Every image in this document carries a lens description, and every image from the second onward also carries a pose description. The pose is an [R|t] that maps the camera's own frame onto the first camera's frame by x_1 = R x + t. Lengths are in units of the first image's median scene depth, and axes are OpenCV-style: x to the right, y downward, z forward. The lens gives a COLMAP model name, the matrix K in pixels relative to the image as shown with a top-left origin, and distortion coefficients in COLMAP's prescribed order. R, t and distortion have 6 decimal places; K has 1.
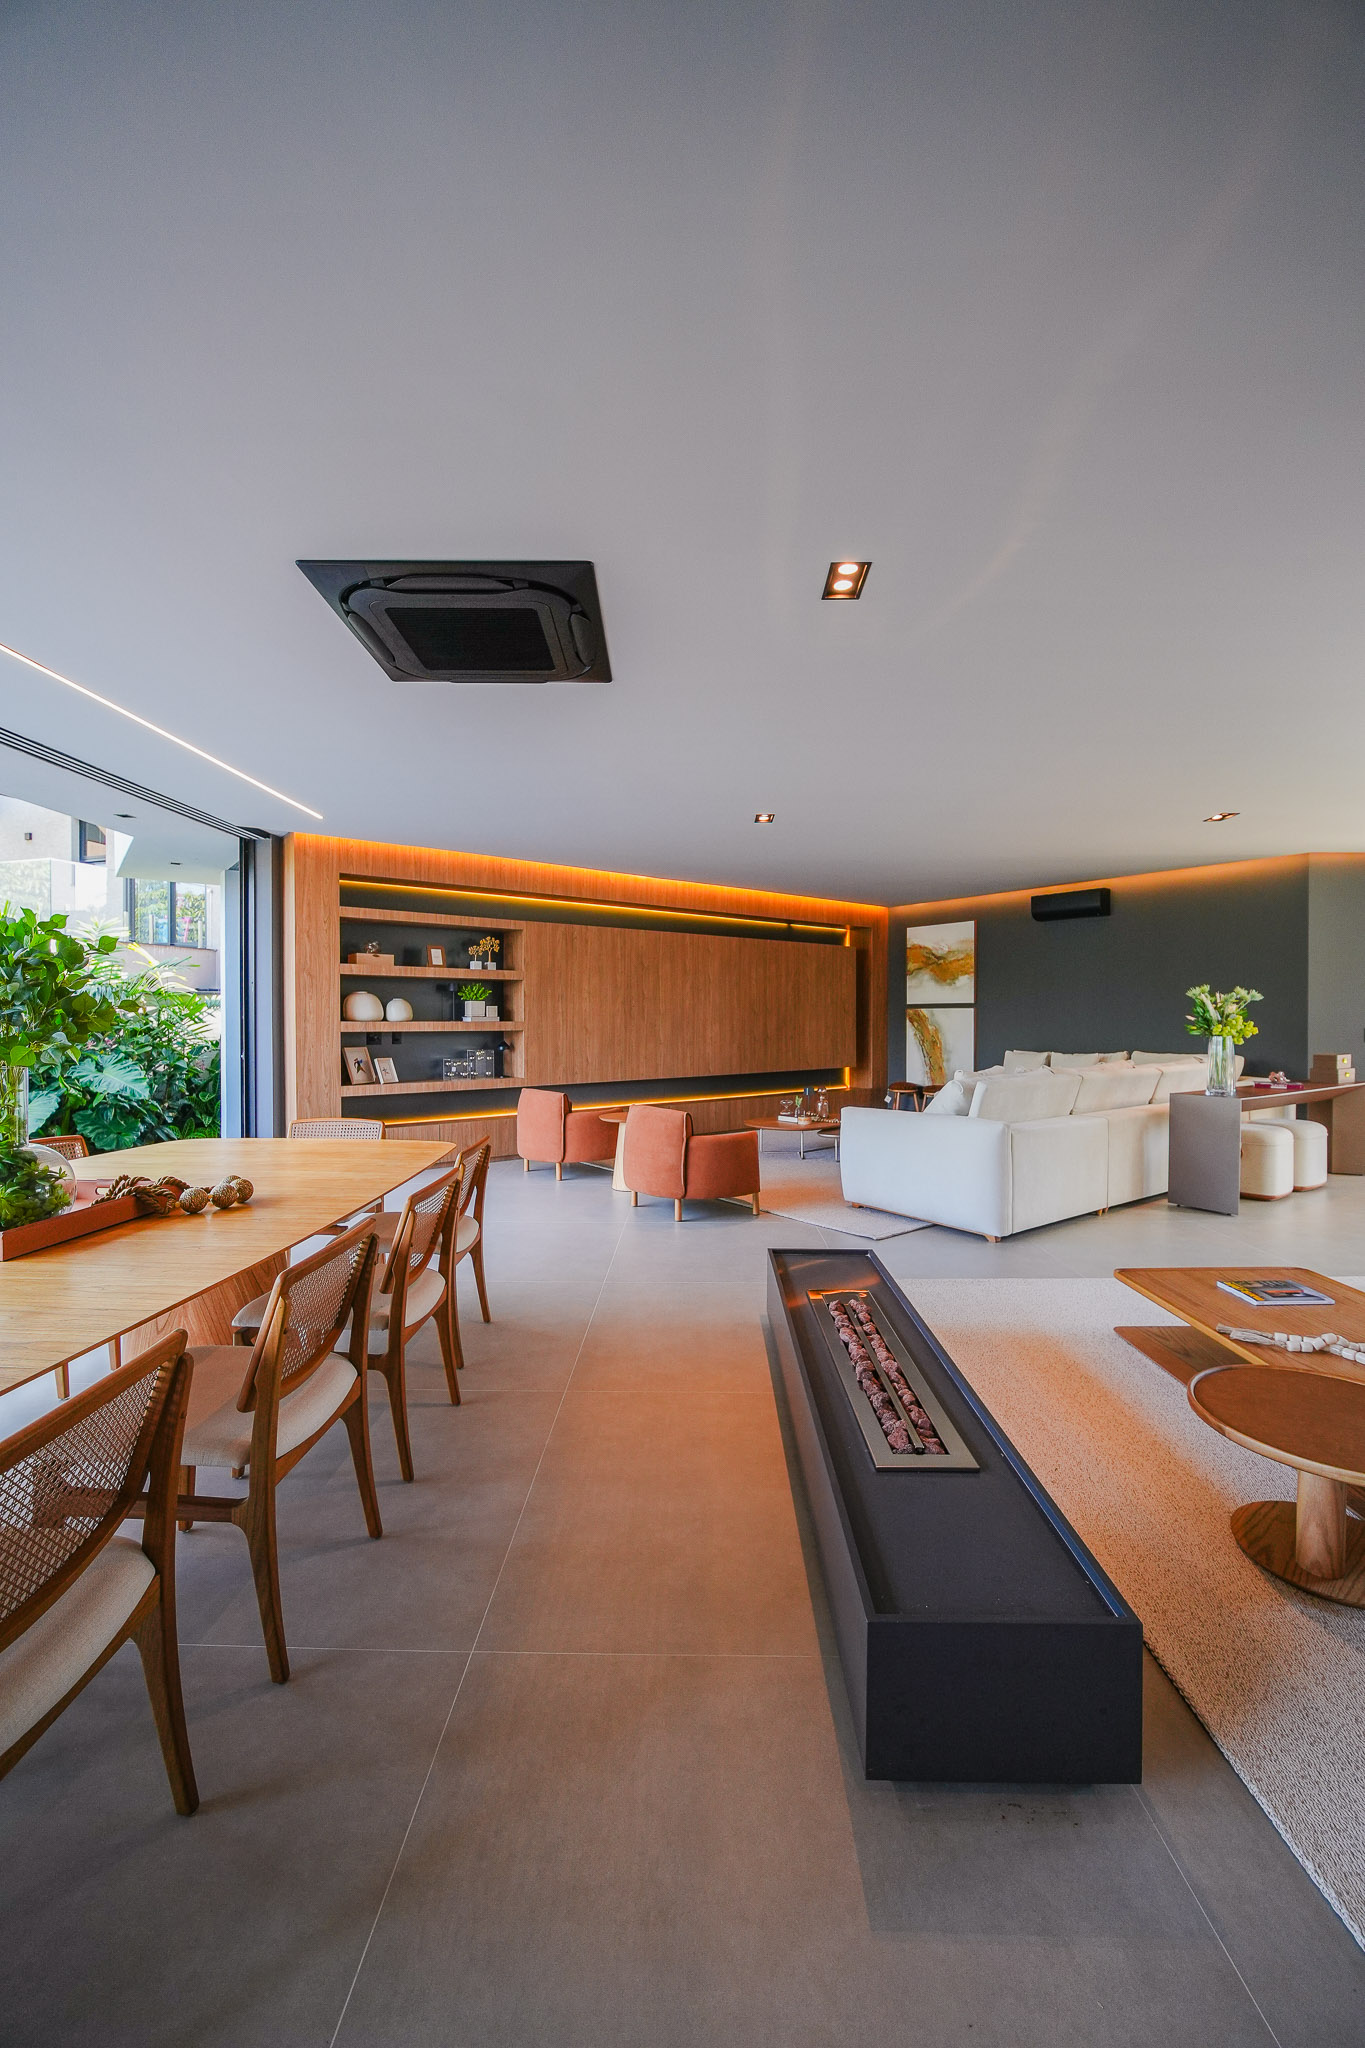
lens RADIAL K [[831.6, 0, 688.6], [0, 831.6, 1030.0], [0, 0, 1]] dist [-0.018105, 0.000475]
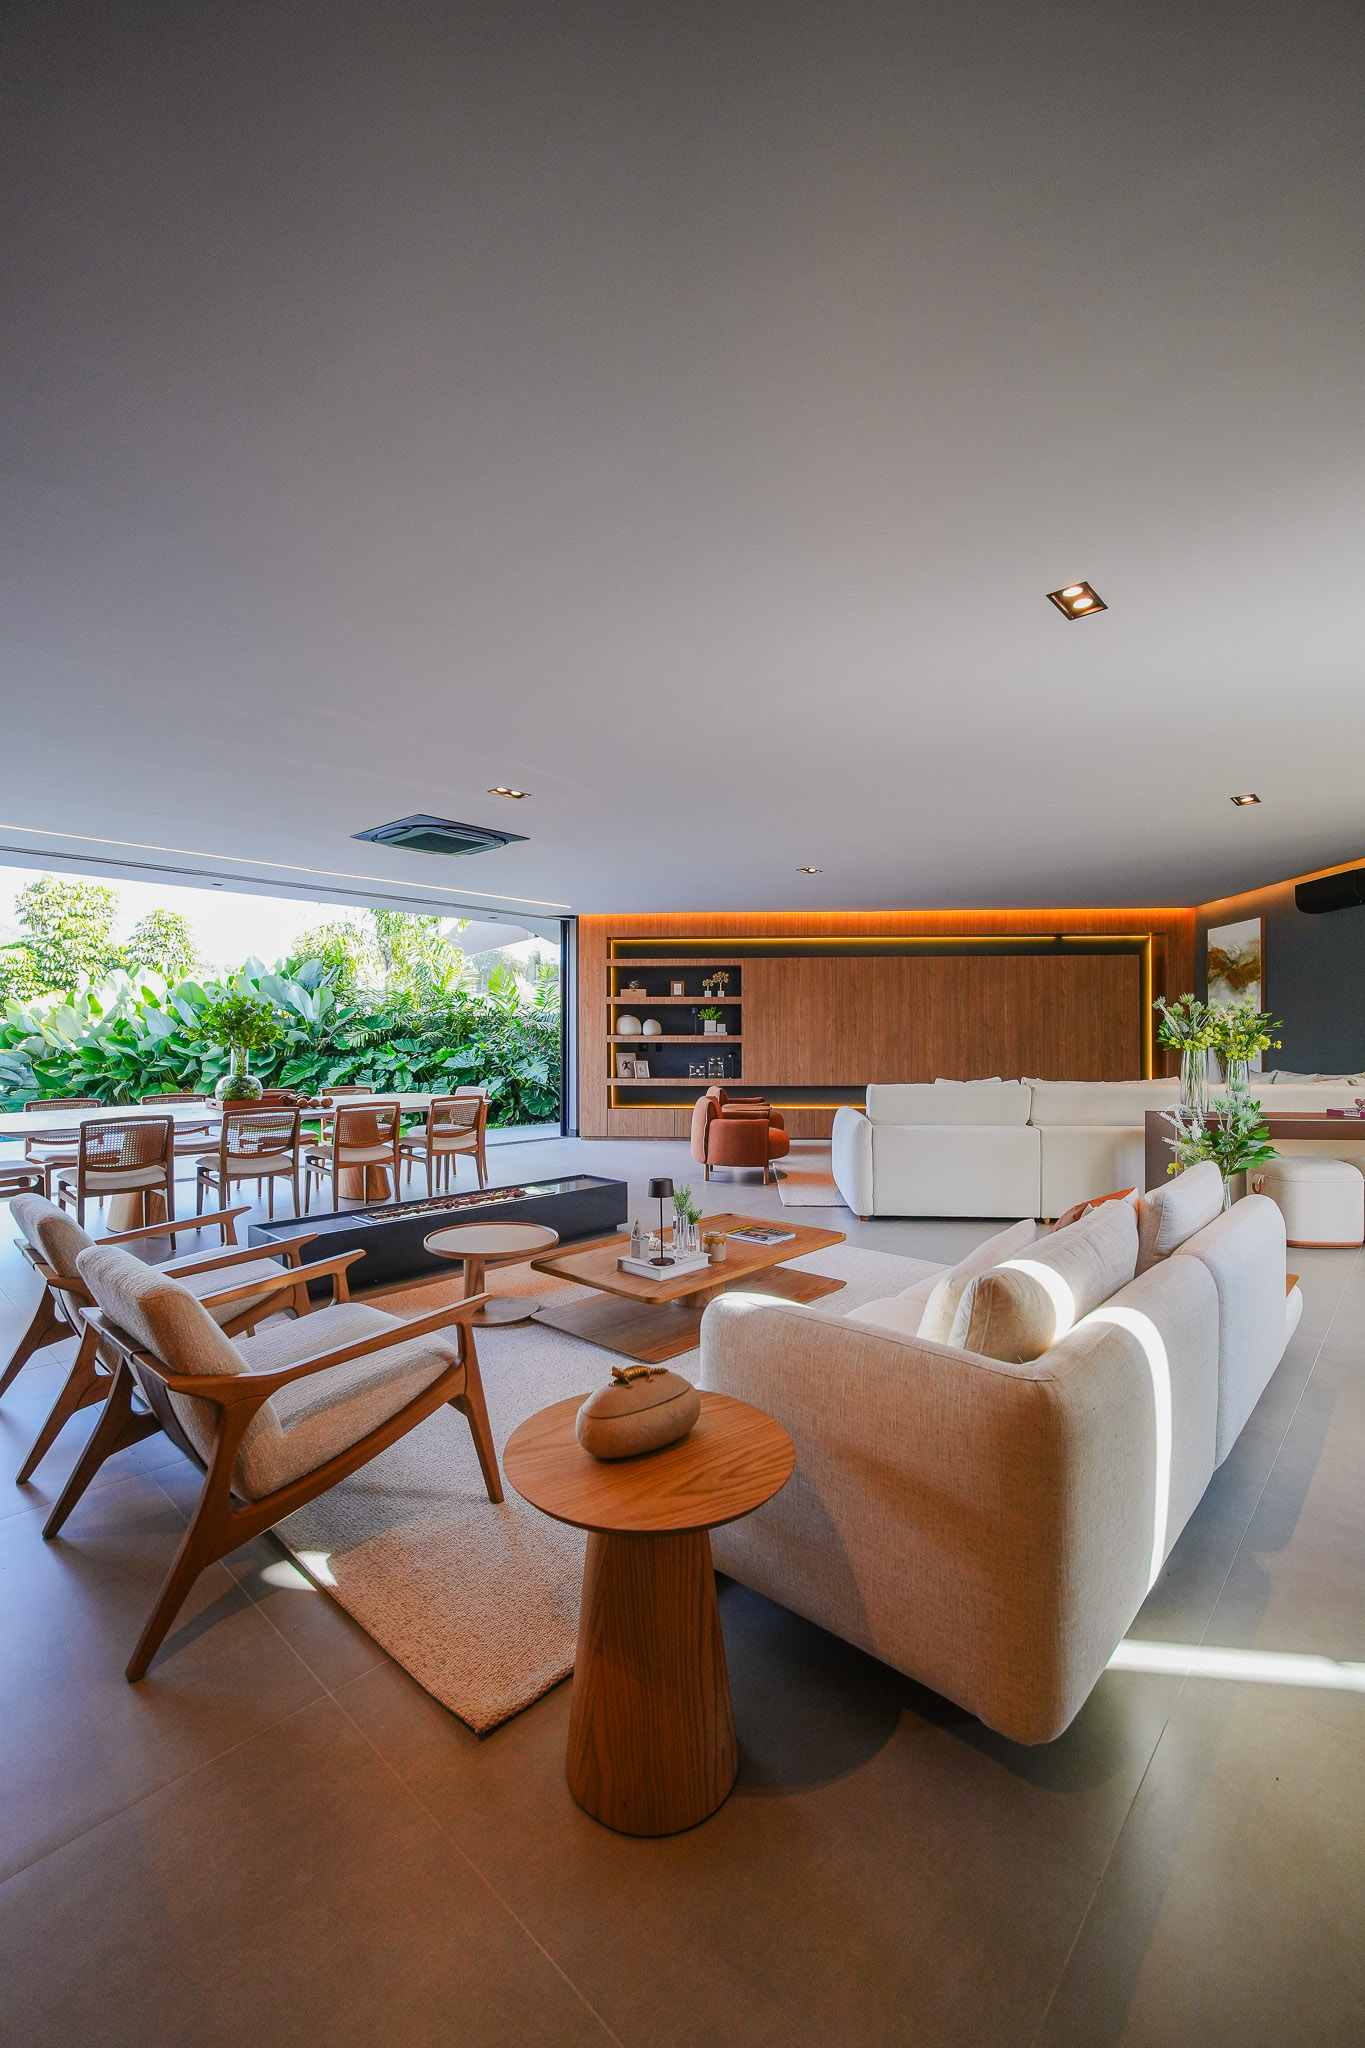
lens RADIAL K [[831.6, 0, 688.6], [0, 831.6, 1030.0], [0, 0, 1]] dist [-0.018105, 0.000475]
pose [[0.740974, -0.005859, -0.671509, 0.650269], [-0.008196, 0.999809, -0.017767, 0.005109], [0.671484, 0.018668, 0.740784, -0.021703]]
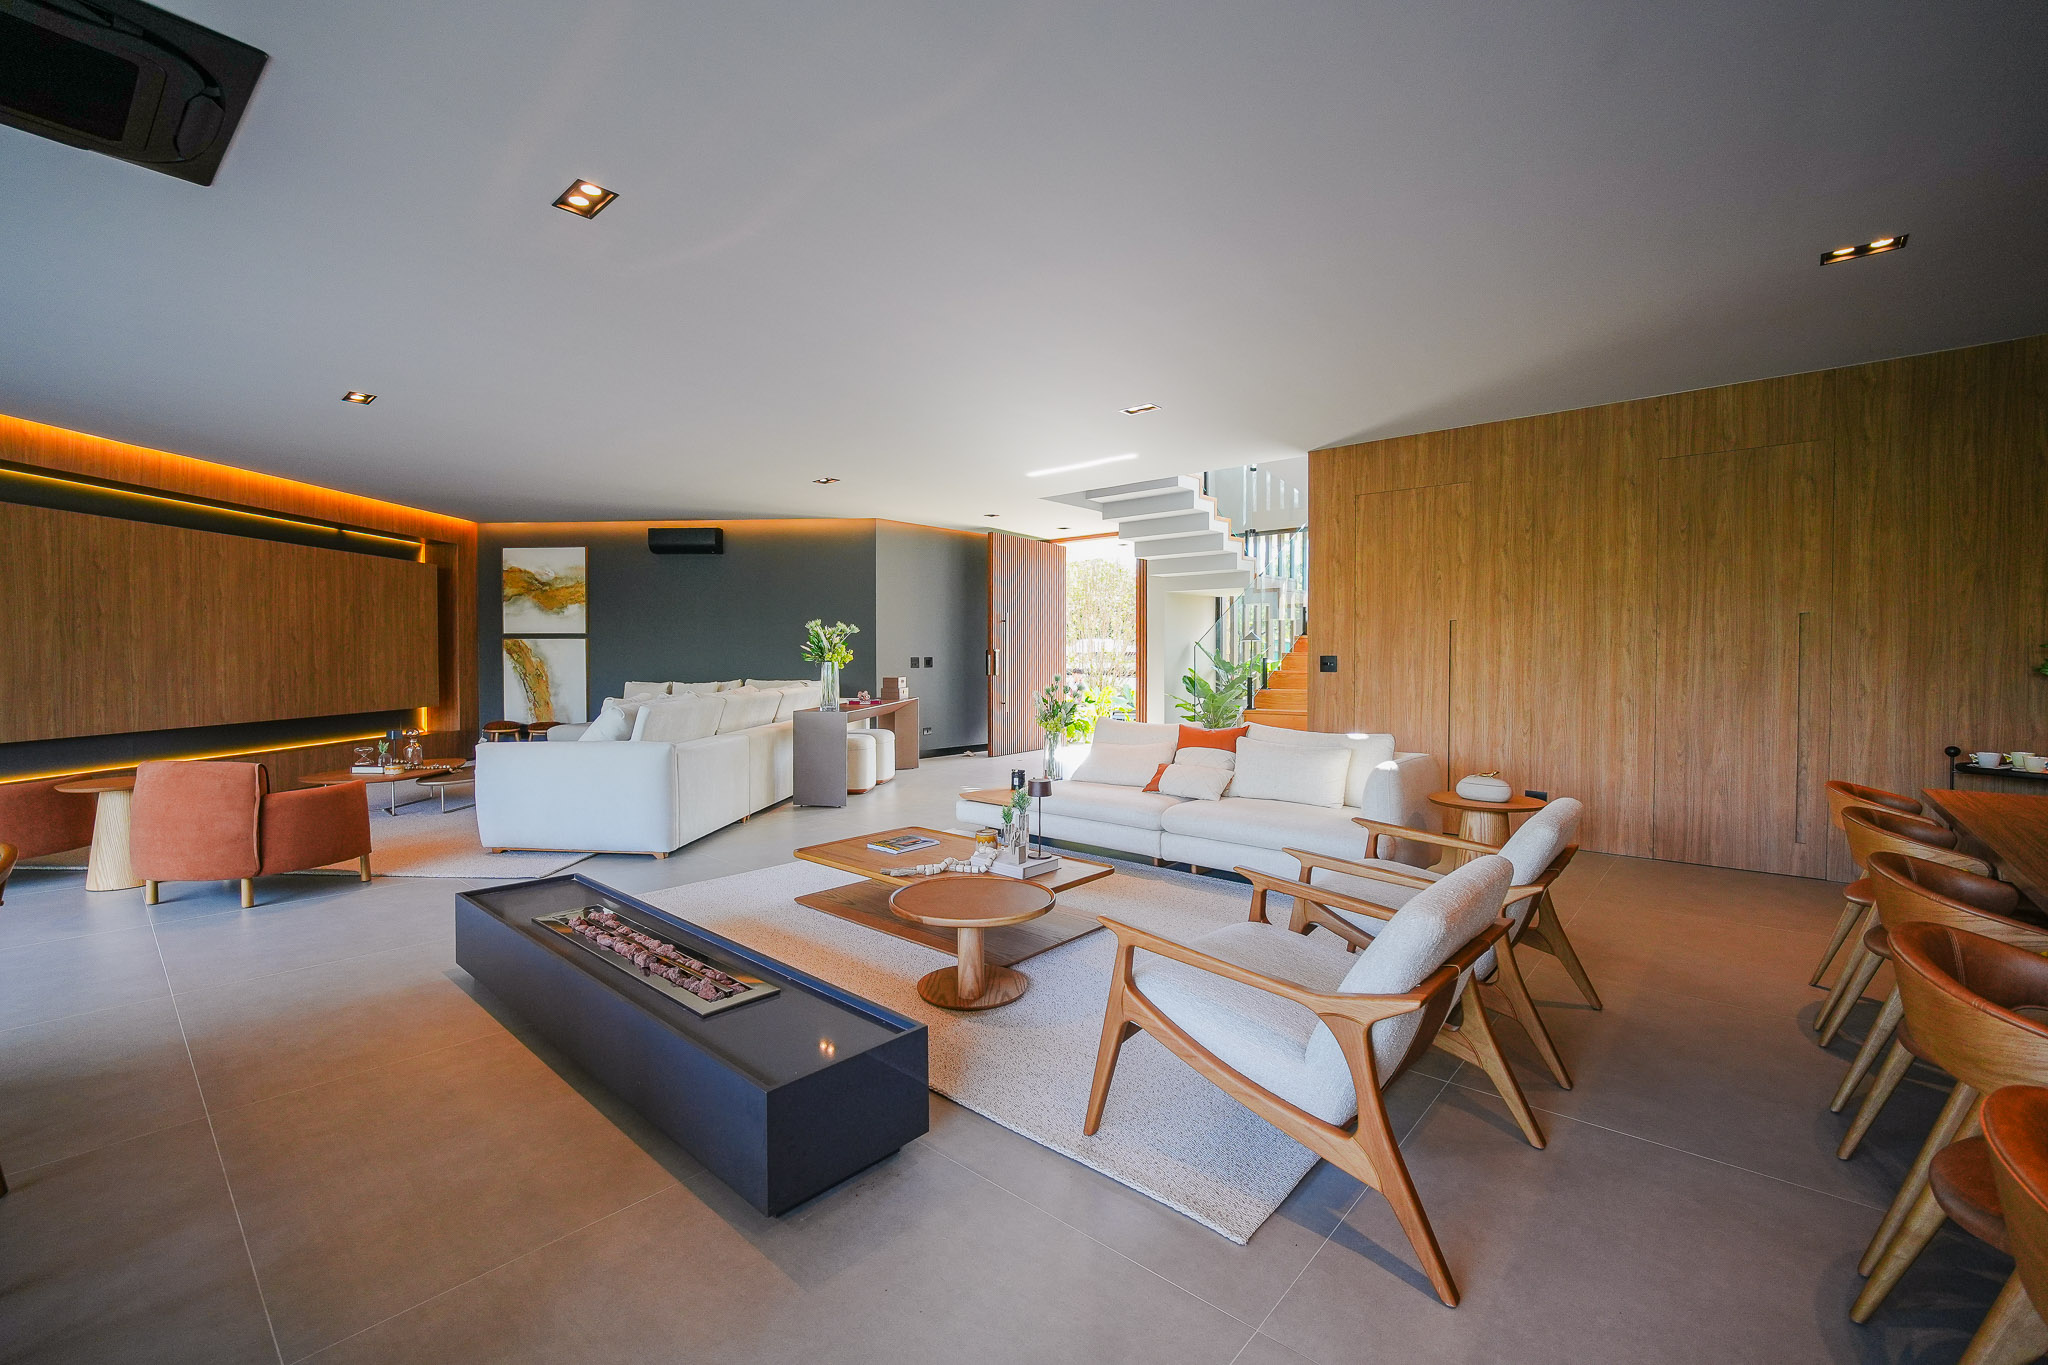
lens RADIAL K [[857.6, 0, 1024.0], [0, 857.6, 682.5], [0, 0, 1]] dist [-0.023851, 0.007197]
pose [[0.653080, -0.022053, 0.756968, -0.096884], [0.009146, 0.999733, 0.021234, 0.010564], [-0.757234, -0.006944, 0.653107, -0.031449]]
